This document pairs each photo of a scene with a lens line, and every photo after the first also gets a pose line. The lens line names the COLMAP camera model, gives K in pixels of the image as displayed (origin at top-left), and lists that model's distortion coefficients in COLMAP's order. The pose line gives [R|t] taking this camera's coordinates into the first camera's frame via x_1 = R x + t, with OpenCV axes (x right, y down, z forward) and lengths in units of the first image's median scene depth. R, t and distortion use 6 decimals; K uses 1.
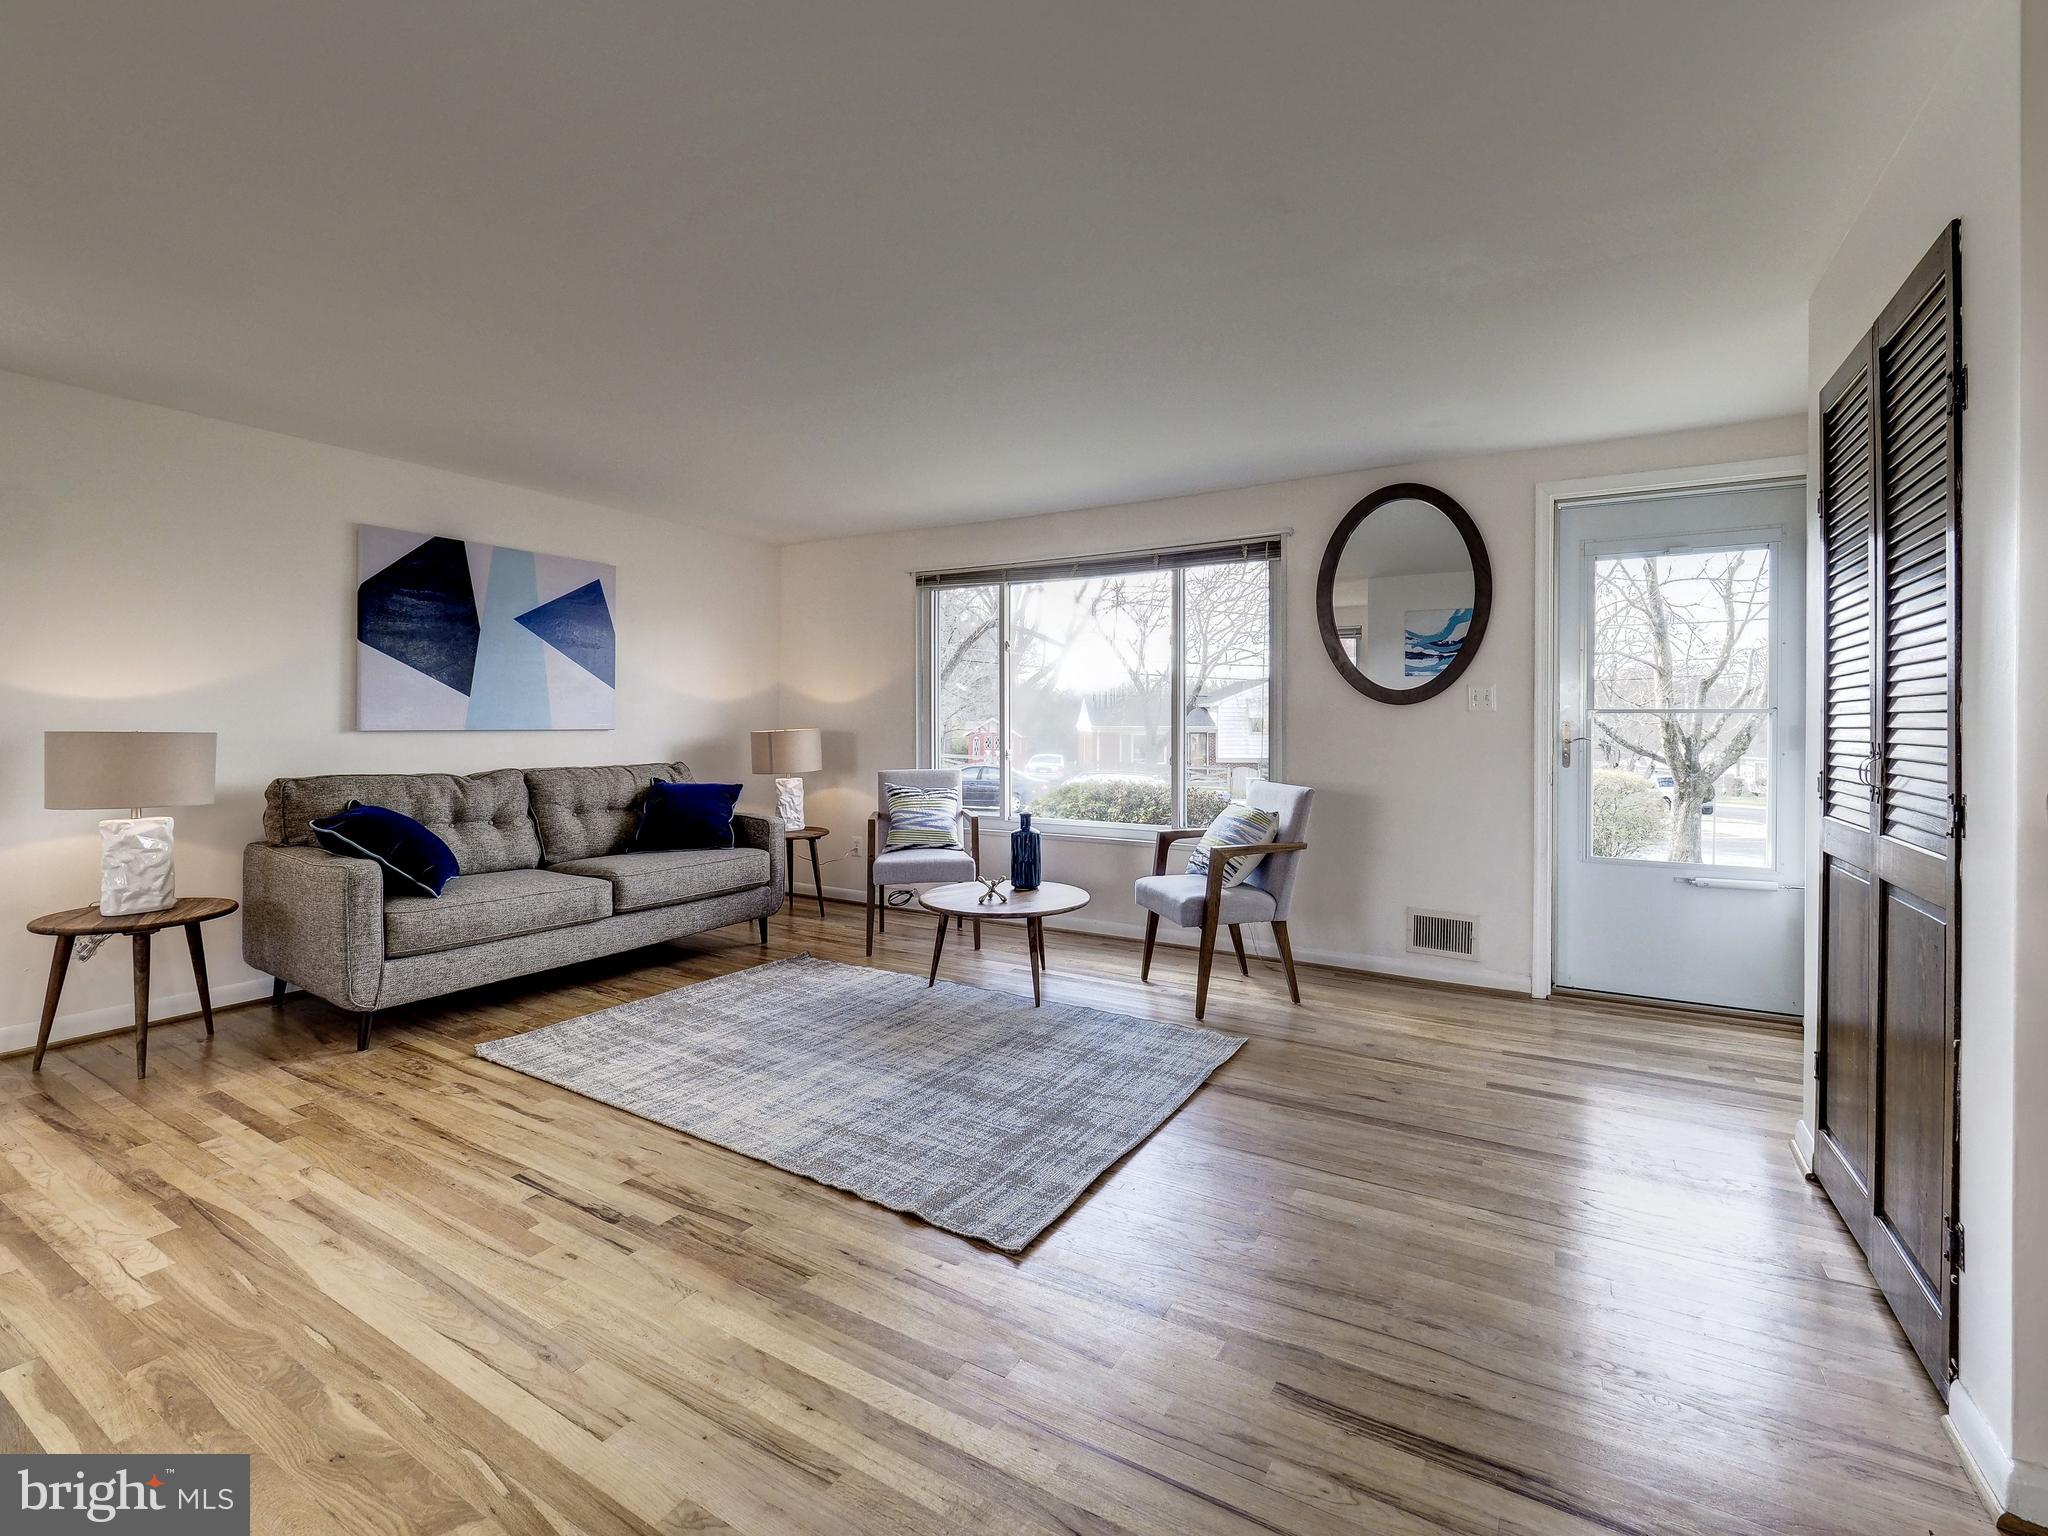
lens RADIAL K [[887.6, 0, 1104.4], [0, 887.6, 714.4], [0, 0, 1]] dist [-0.003145, -0.001675]
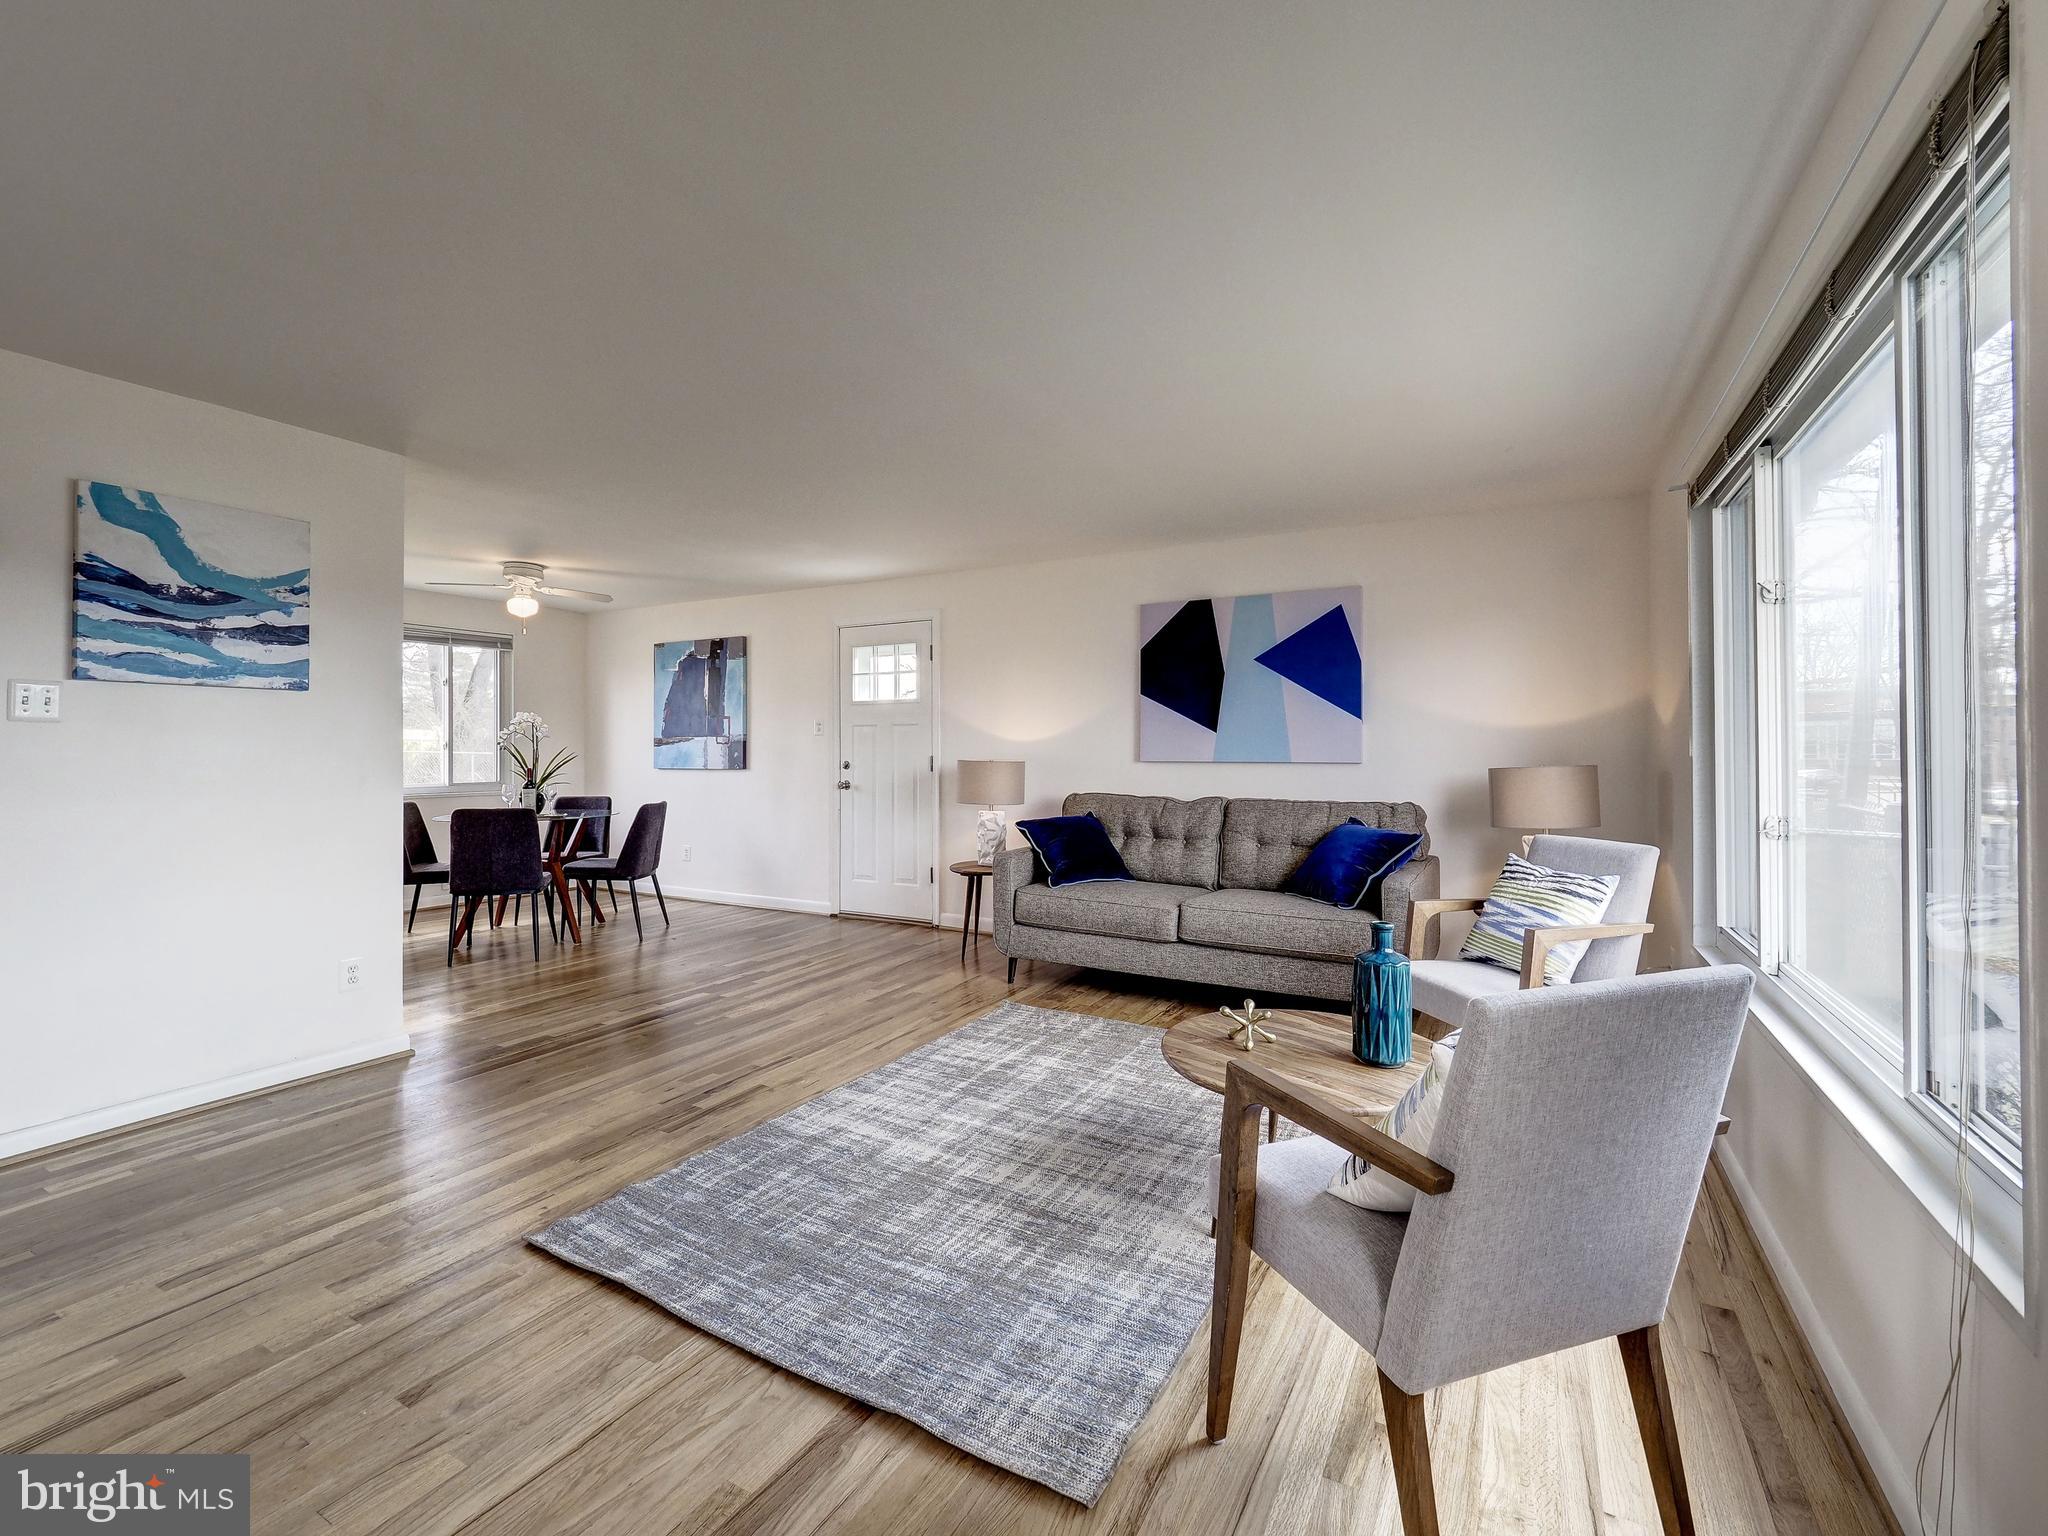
lens RADIAL K [[907.9, 0, 999.4], [0, 907.9, 738.9], [0, 0, 1]] dist [-0.000438, -0.000041]
pose [[-0.045974, -0.013821, -0.998847, 0.622364], [0.010567, 0.999842, -0.014321, 0.003210], [0.998887, -0.011213, -0.045821, 1.015860]]
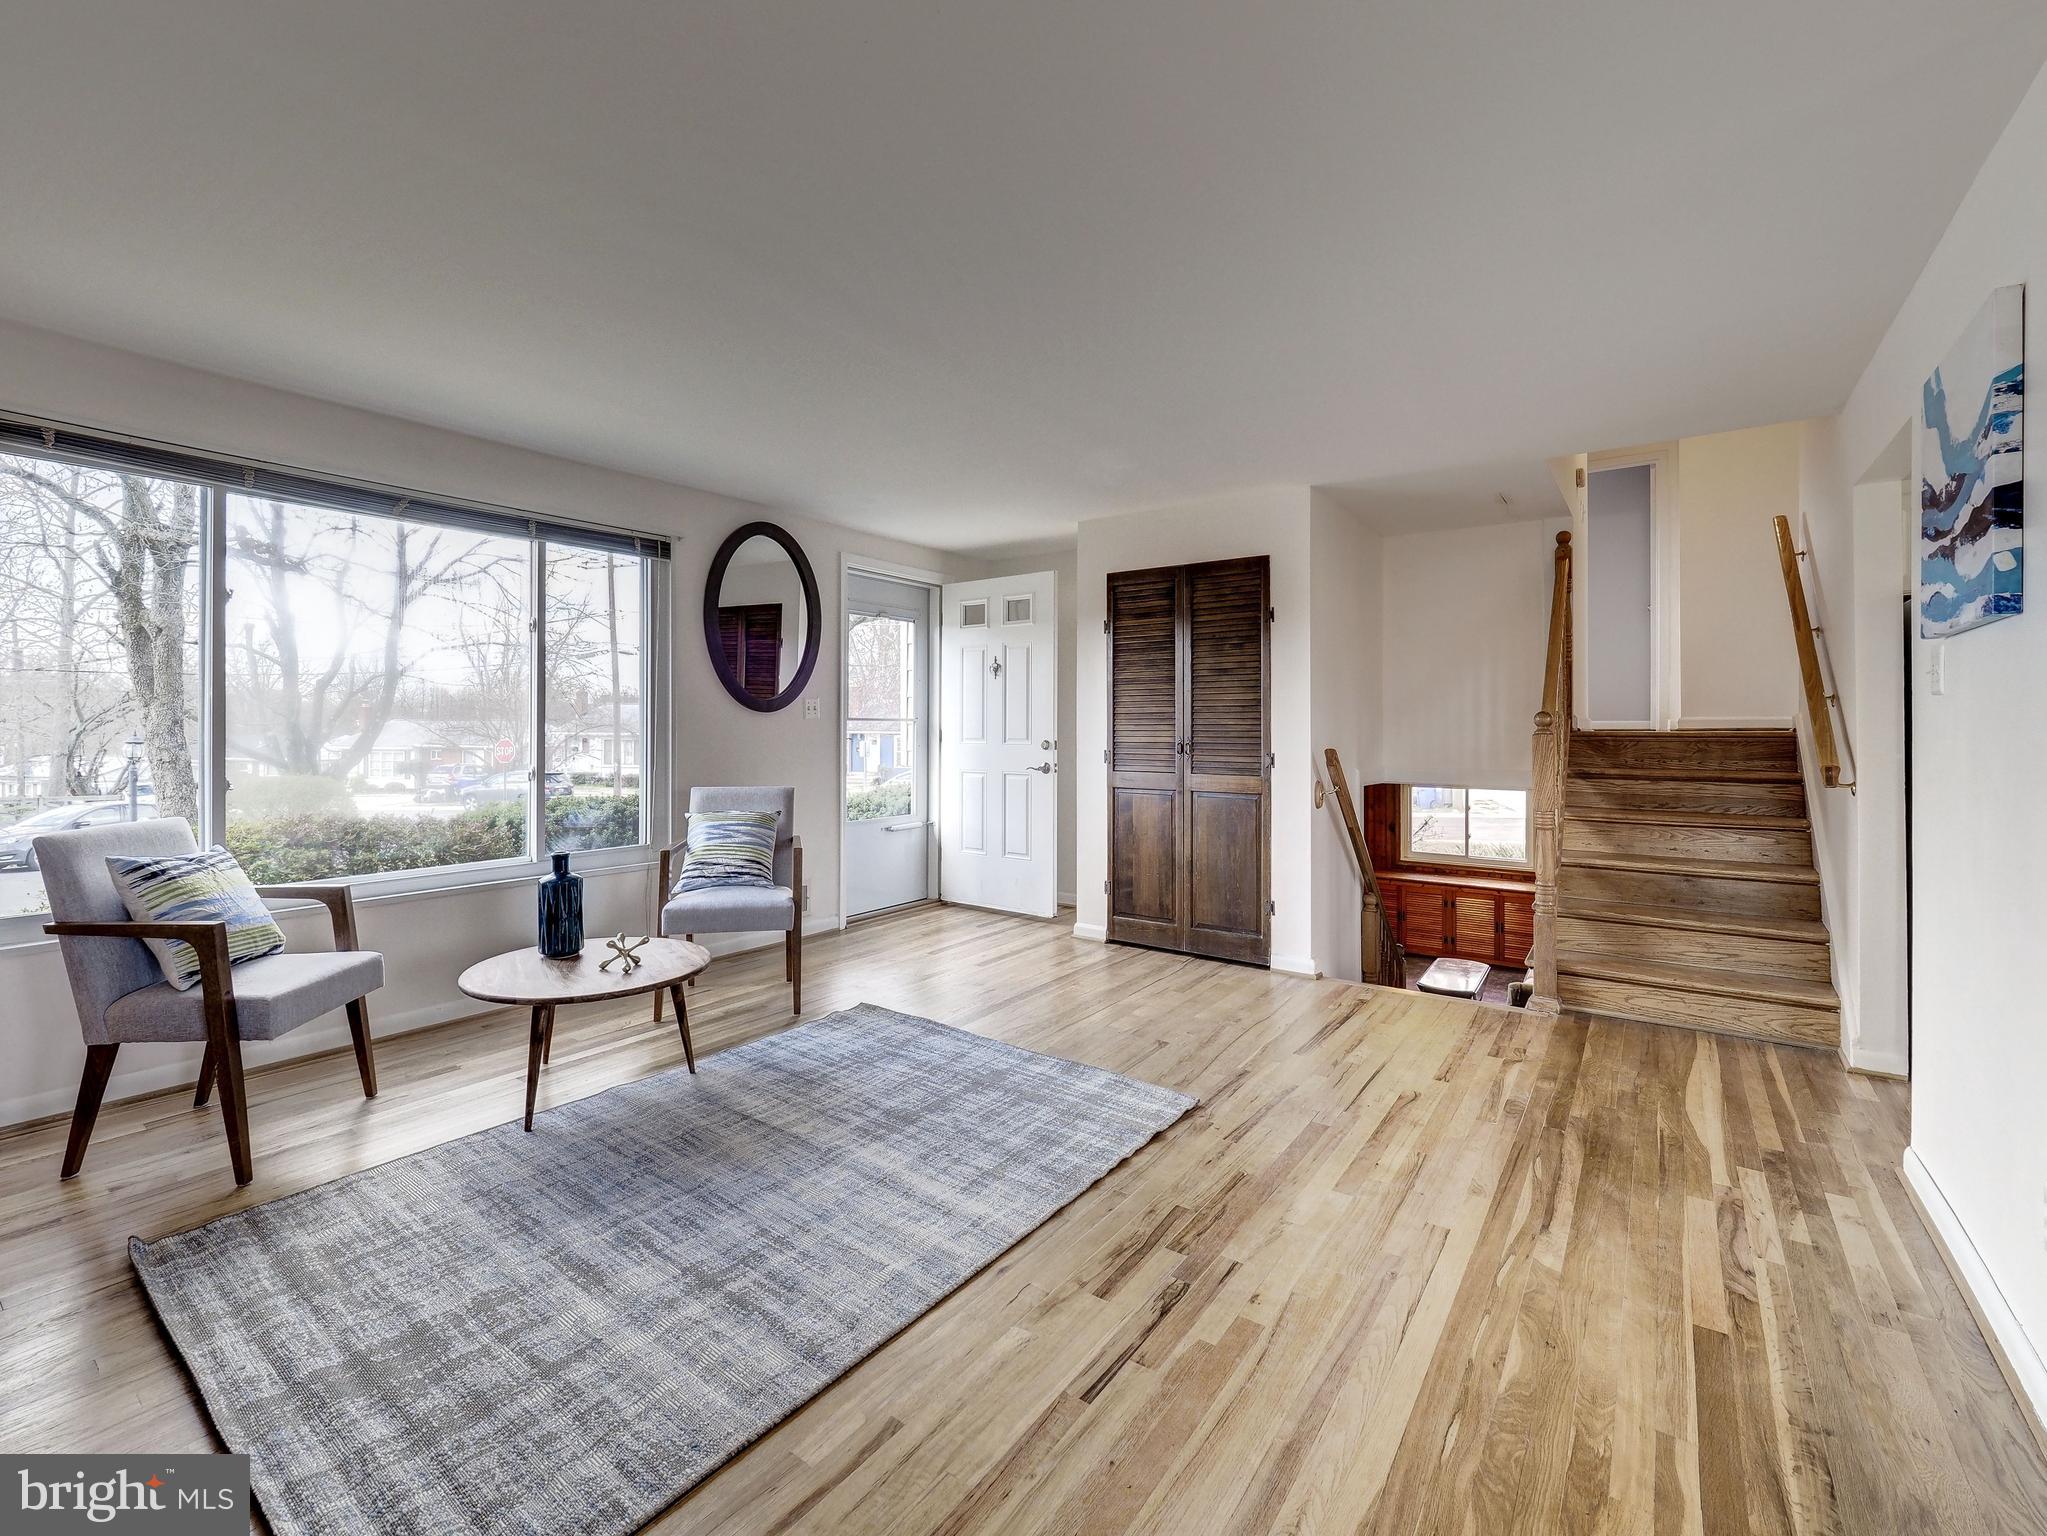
lens RADIAL K [[870.7, 0, 961.9], [0, 870.7, 716.3], [0, 0, 1]] dist [0.001801, -0.006047]
pose [[0.179051, 0.008012, 0.983807, -0.959197], [-0.010129, 0.999929, -0.006300, -0.002865], [-0.983788, -0.008837, 0.179120, 0.694709]]
